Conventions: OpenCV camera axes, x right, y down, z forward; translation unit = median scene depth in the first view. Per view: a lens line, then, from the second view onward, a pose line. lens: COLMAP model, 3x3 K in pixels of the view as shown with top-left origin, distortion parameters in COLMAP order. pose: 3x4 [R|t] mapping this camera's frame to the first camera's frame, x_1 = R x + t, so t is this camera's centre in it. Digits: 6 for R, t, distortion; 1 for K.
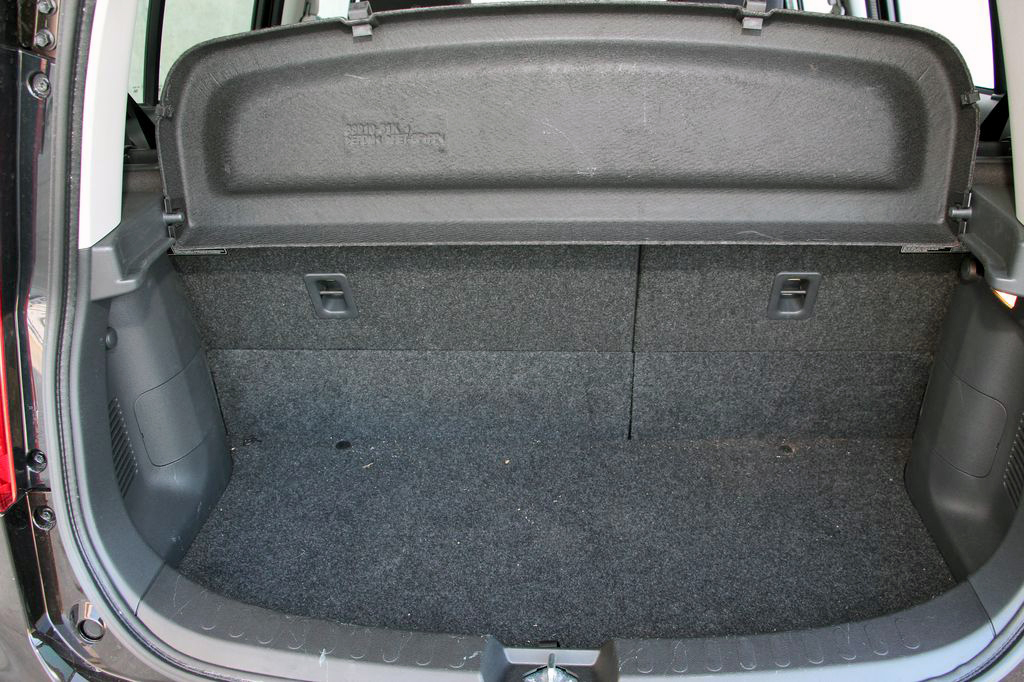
lens RADIAL K [[844.1, 0, 517.9], [0, 844.1, 342.5], [0, 0, 1]] dist [-0.182969, 0.151404]
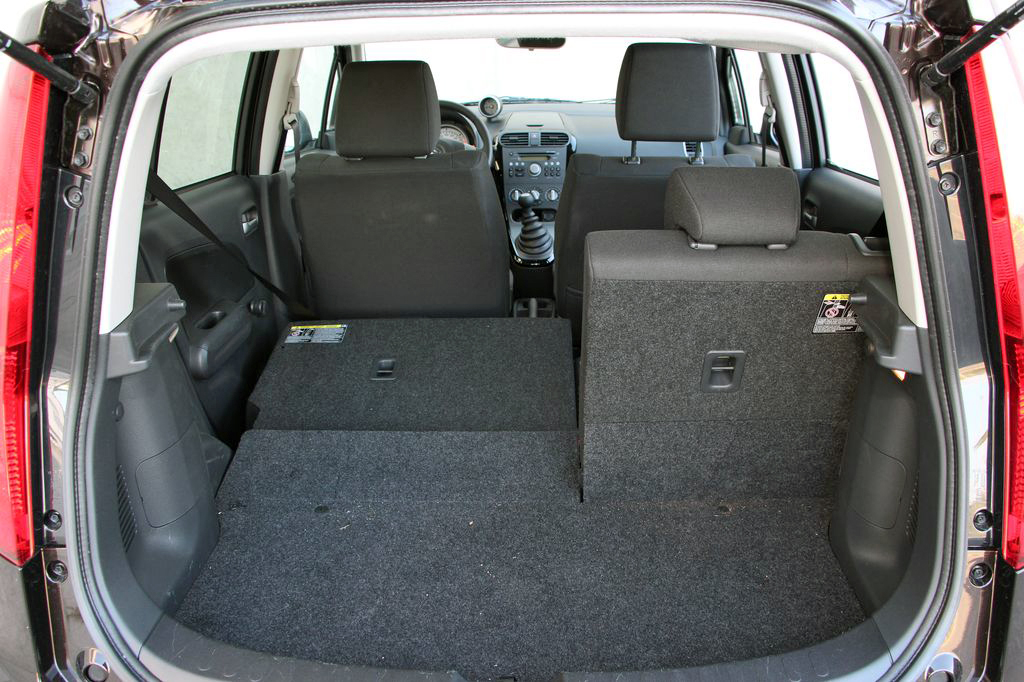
lens RADIAL K [[844.1, 0, 517.9], [0, 844.1, 342.5], [0, 0, 1]] dist [-0.182969, 0.151404]
pose [[0.999296, -0.003788, 0.037326, 0.010855], [0.006978, 0.996297, -0.085695, 0.000095], [-0.036864, 0.085895, 0.995622, -0.149094]]
